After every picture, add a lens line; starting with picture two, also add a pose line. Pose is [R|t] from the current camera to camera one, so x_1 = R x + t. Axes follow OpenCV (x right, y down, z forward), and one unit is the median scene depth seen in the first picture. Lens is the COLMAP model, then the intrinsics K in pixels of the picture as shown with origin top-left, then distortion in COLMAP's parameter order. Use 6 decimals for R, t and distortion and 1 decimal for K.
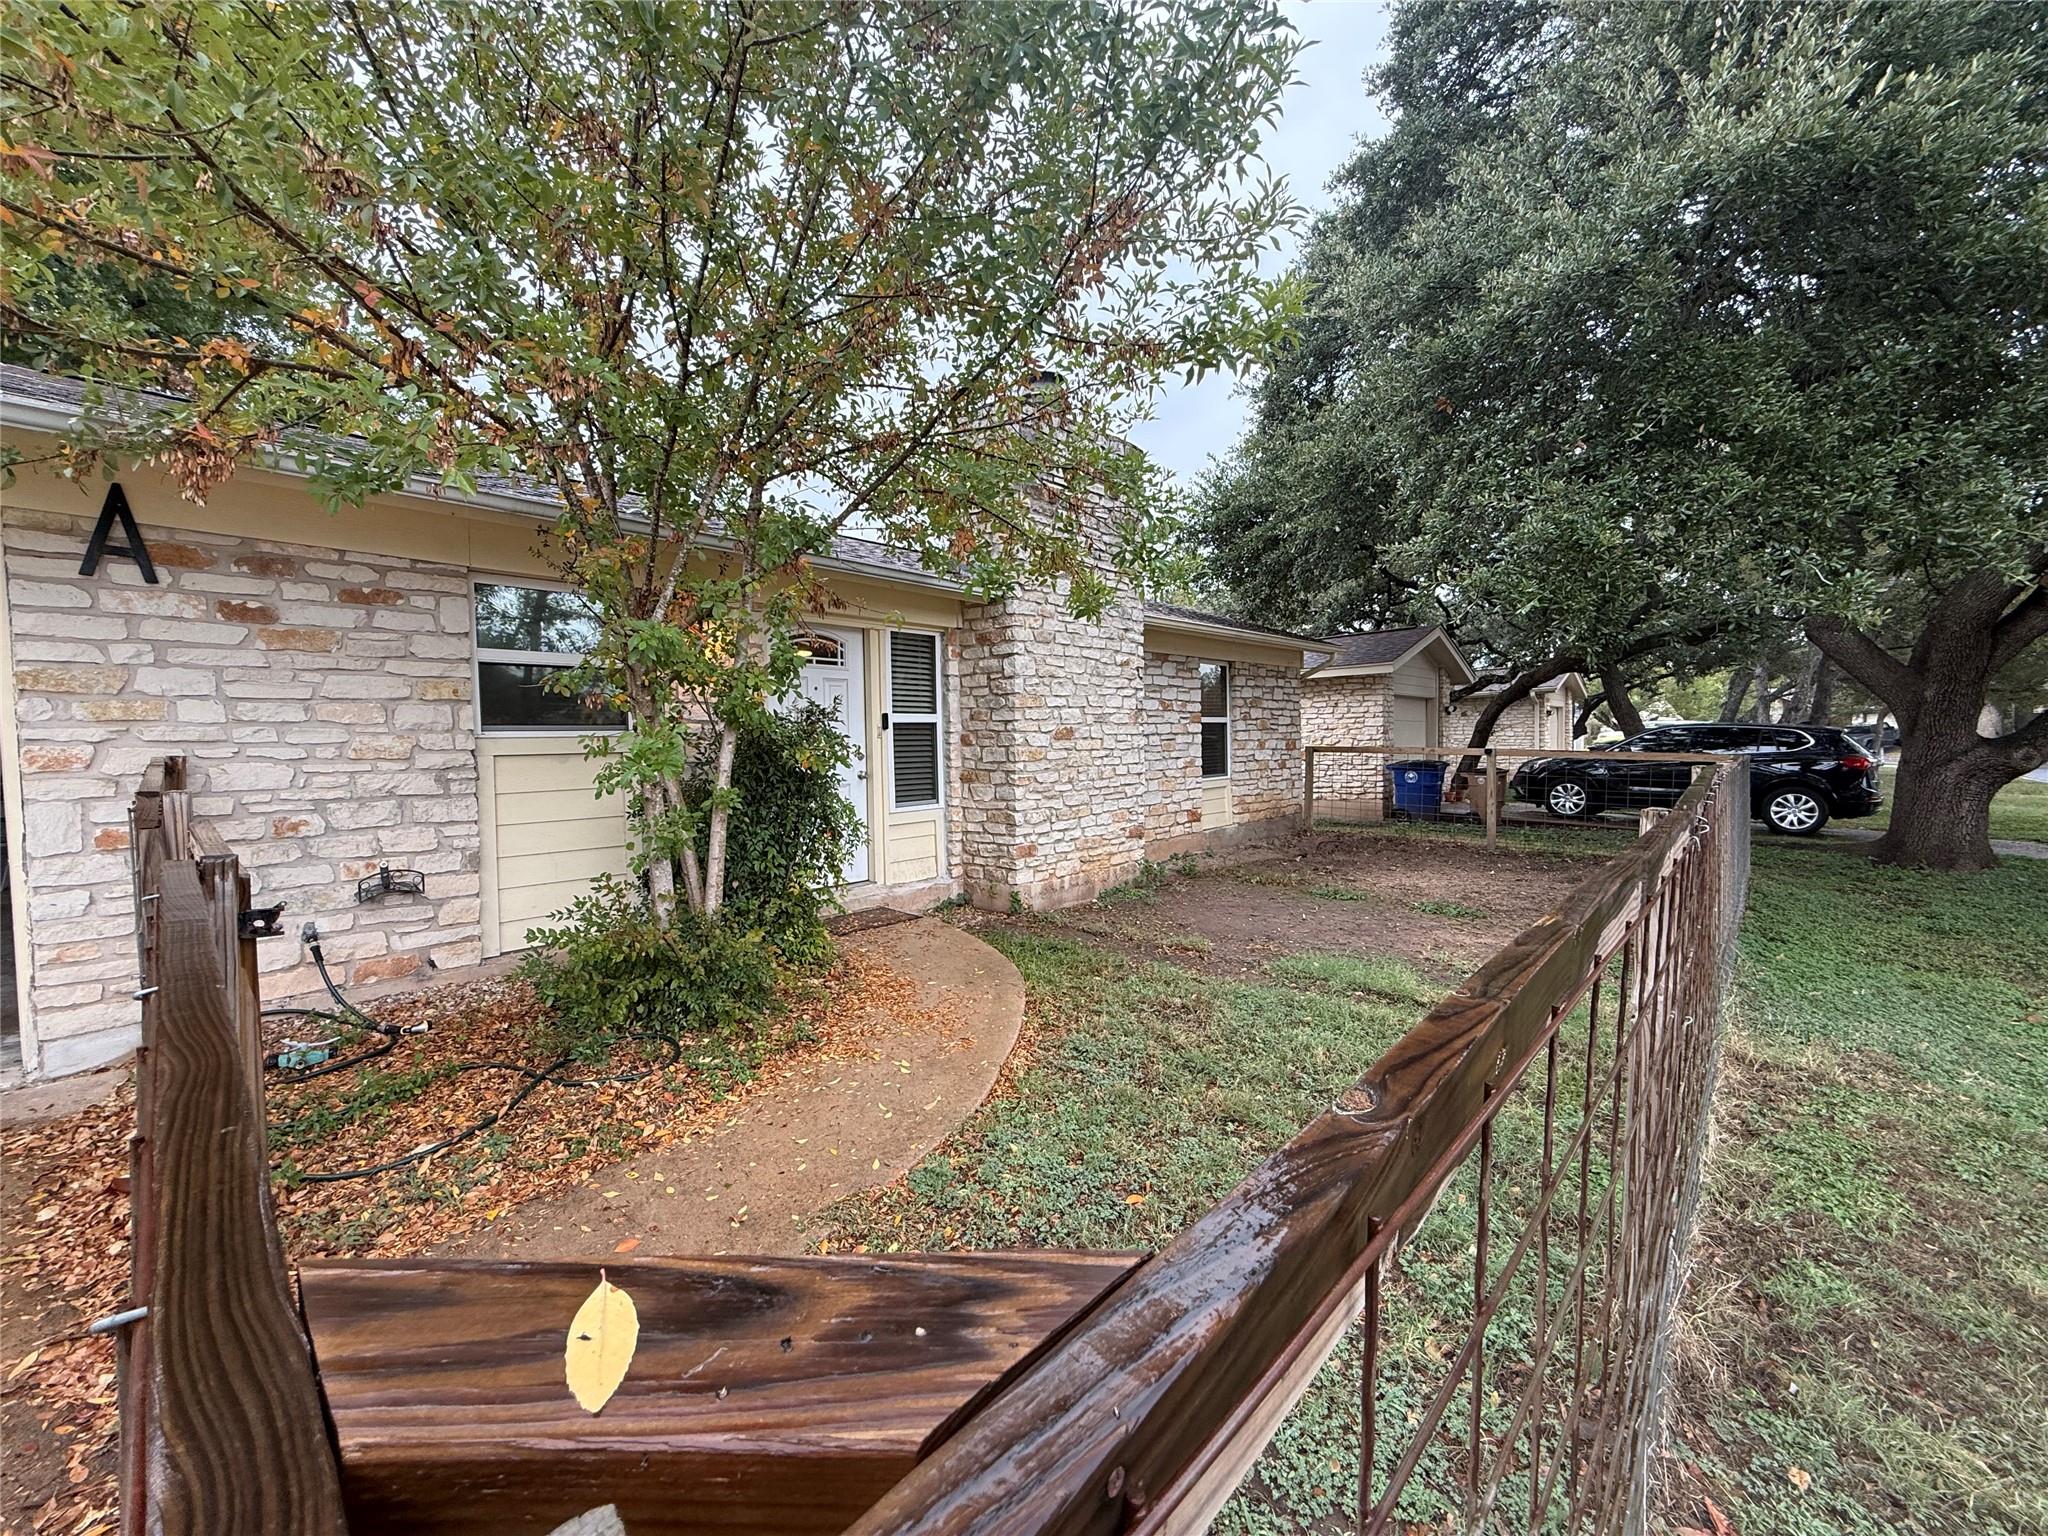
lens RADIAL K [[810.3, 0, 1019.1], [0, 810.3, 767.2], [0, 0, 1]] dist [-0.000946, 0.001403]
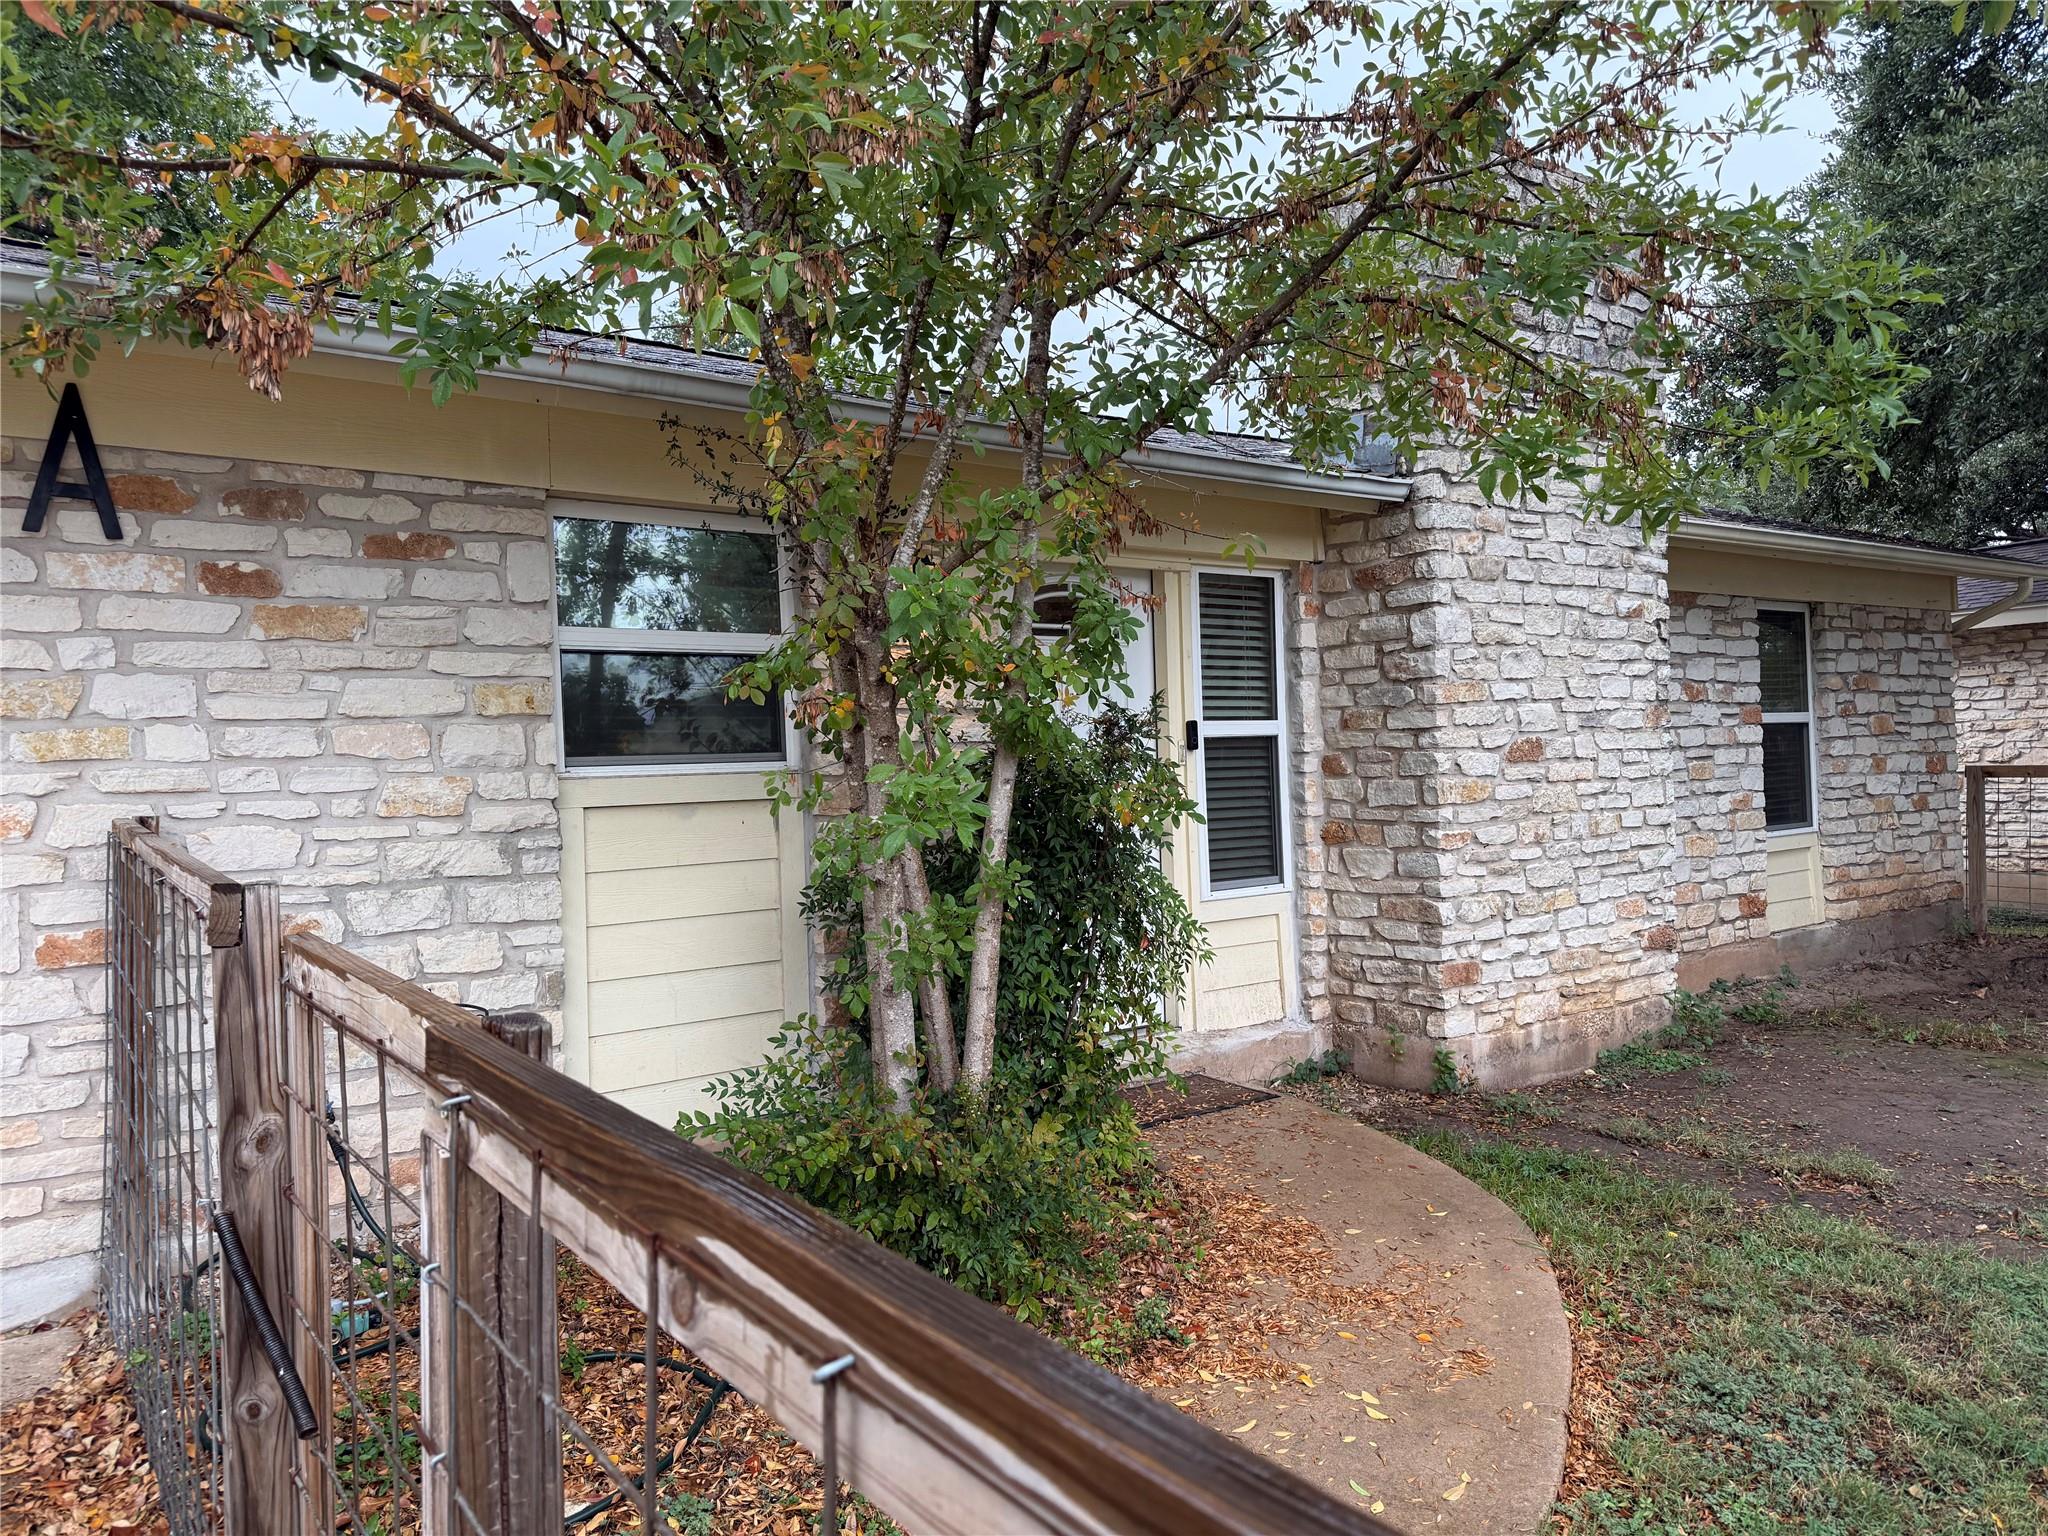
lens RADIAL K [[1433.1, 0, 1032.9], [0, 1433.1, 767.1], [0, 0, 1]] dist [0.036990, -0.034676]
pose [[0.982556, -0.017064, -0.185182, -0.137422], [0.011183, 0.999401, -0.032755, -0.006002], [0.185630, 0.030113, 0.982158, 0.035937]]
